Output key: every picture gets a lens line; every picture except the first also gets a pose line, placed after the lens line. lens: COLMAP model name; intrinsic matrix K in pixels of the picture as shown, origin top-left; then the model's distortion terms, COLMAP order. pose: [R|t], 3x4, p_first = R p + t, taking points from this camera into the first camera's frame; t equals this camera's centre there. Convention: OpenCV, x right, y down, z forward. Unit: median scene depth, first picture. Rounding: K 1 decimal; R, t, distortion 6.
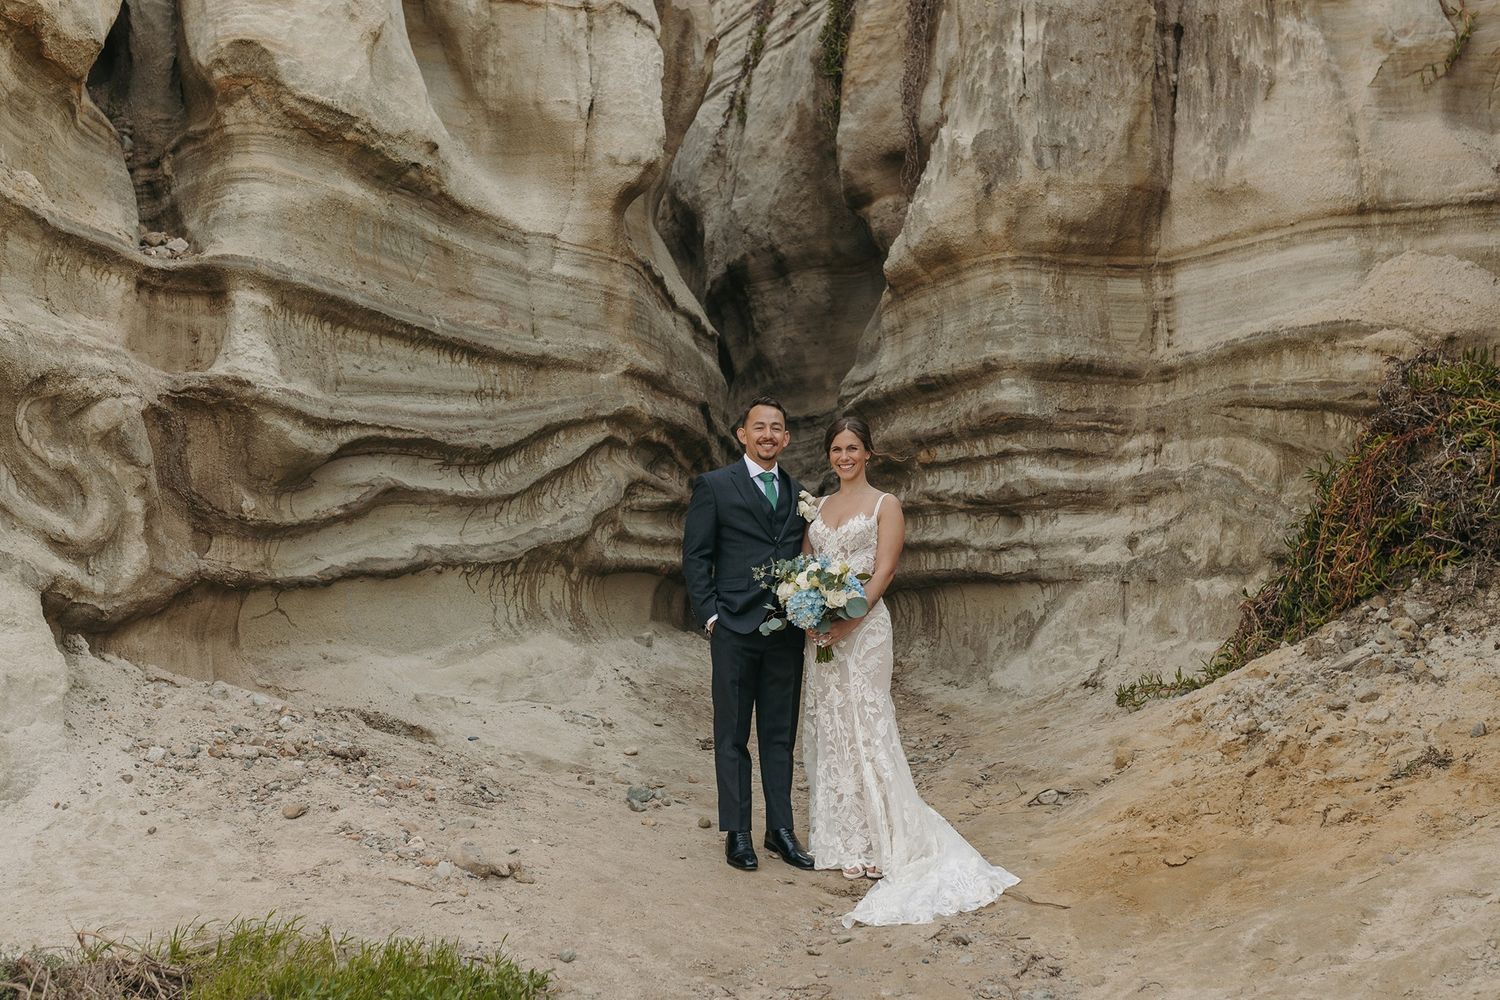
lens RADIAL K [[1511.3, 0, 750.5], [0, 1511.3, 459.6], [0, 0, 1]] dist [0.002545, 0.006649]
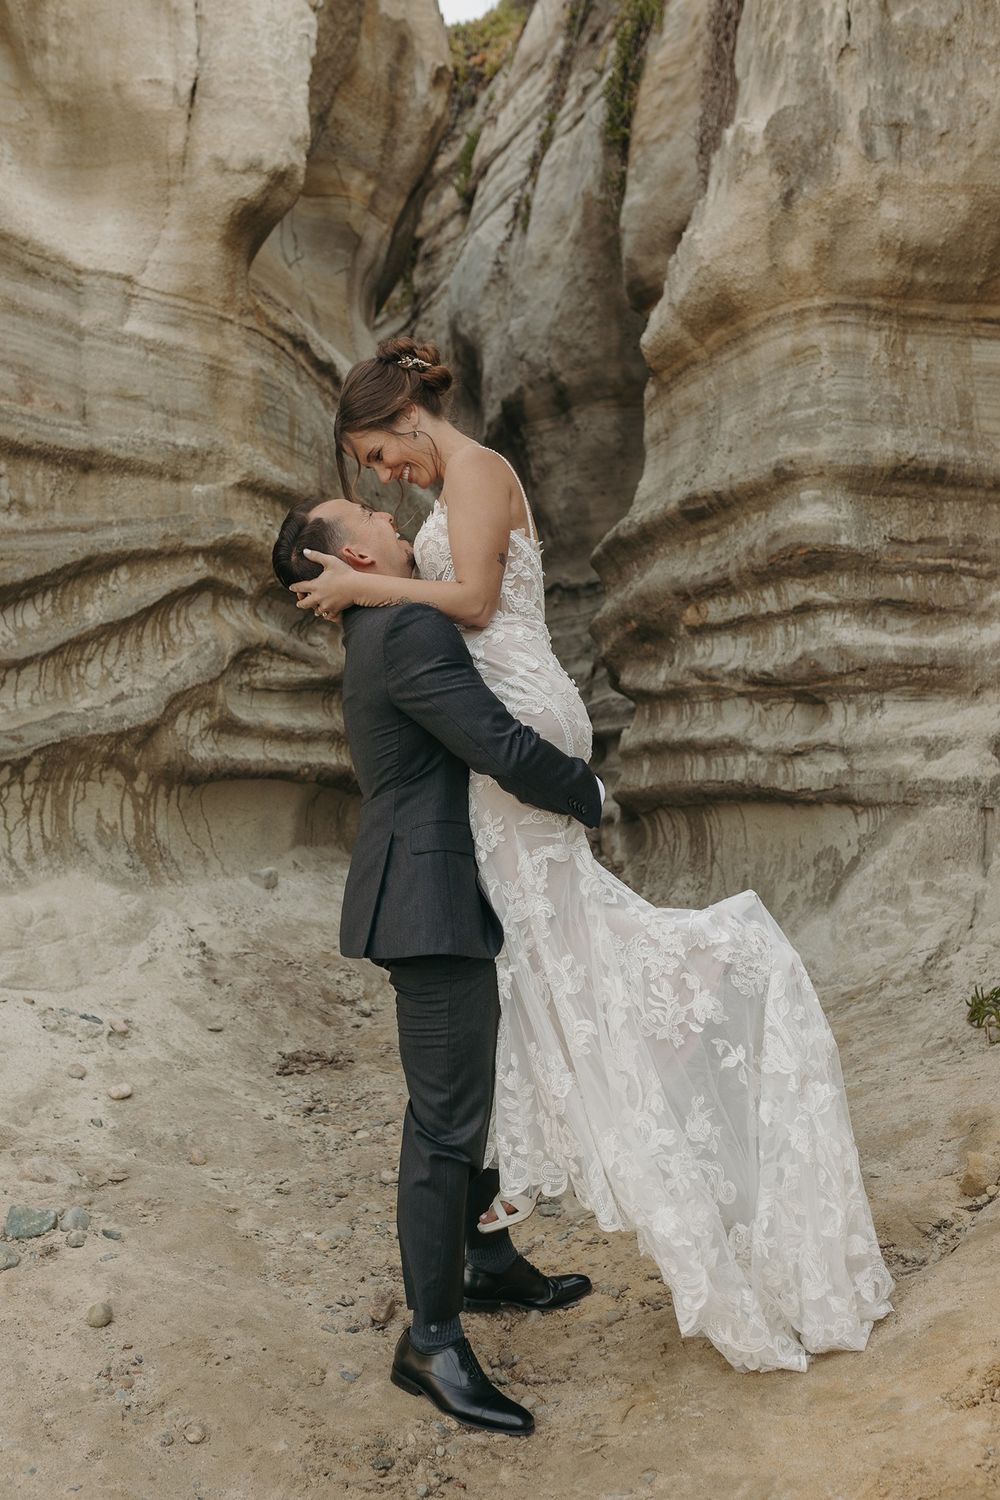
lens RADIAL K [[1418.0, 0, 500.0], [0, 1418.0, 750.0], [0, 0, 1]] dist [-0.003399, -0.002371]
pose [[0.996498, 0.013442, -0.082524, 0.088803], [-0.007924, 0.997733, 0.066827, 0.017667], [0.083235, -0.065939, 0.994346, 0.375714]]
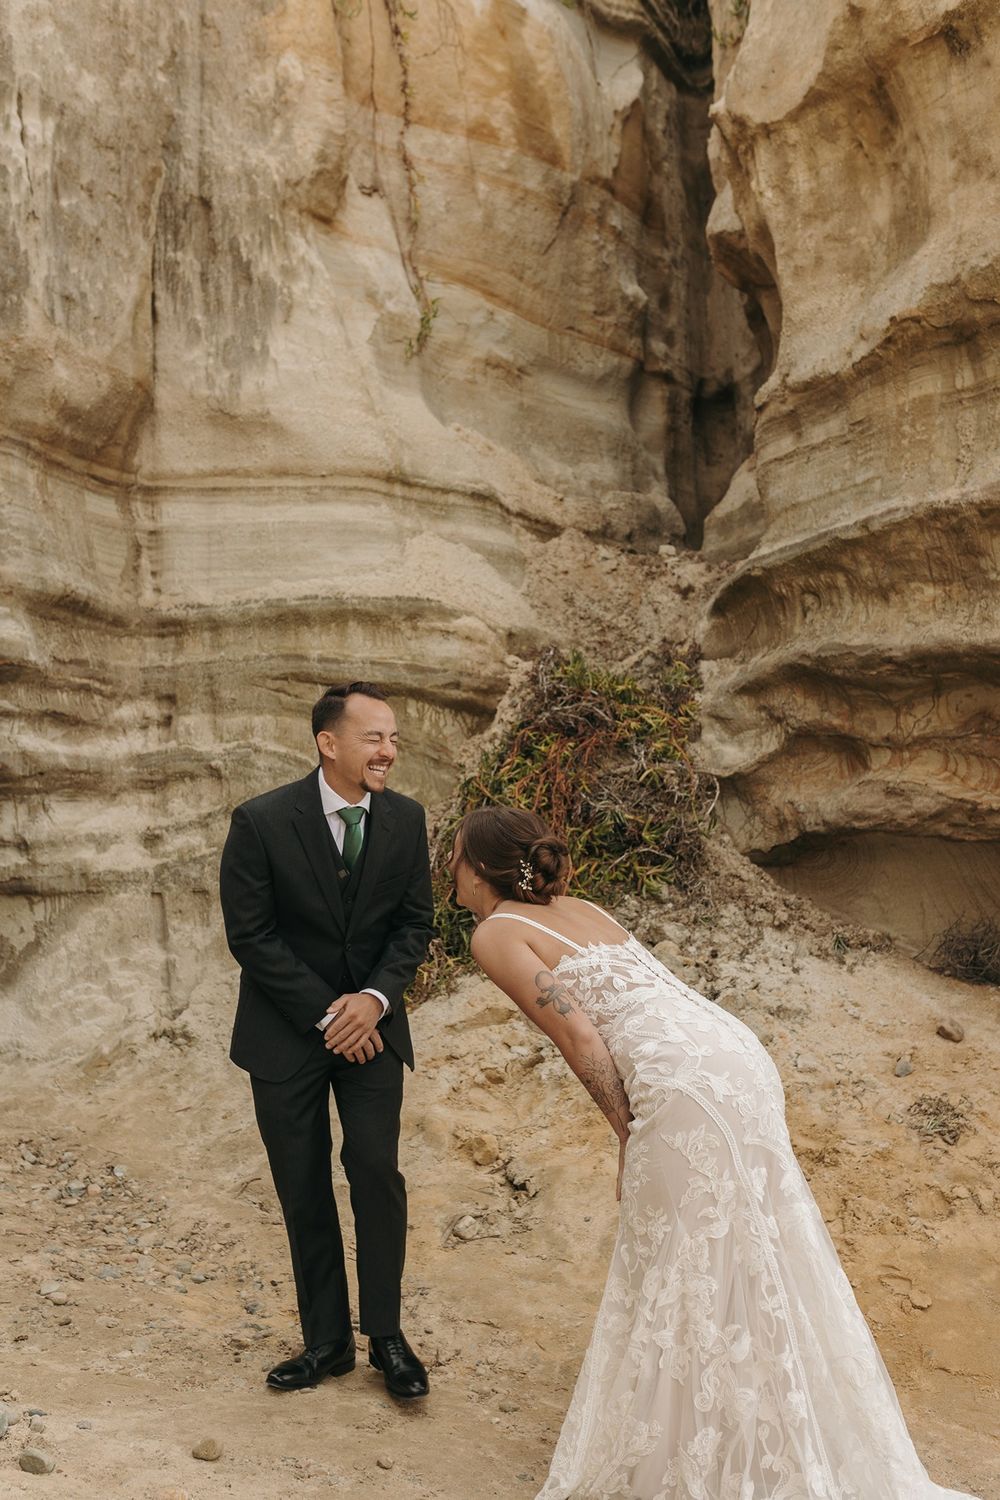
lens RADIAL K [[1441.2, 0, 500.0], [0, 1441.2, 750.0], [0, 0, 1]] dist [0.011099, 0.016379]
pose [[0.533887, 0.047835, 0.844202, -0.267500], [-0.072187, 0.997332, -0.010859, 0.003344], [-0.842469, -0.055143, 0.535916, 0.439145]]
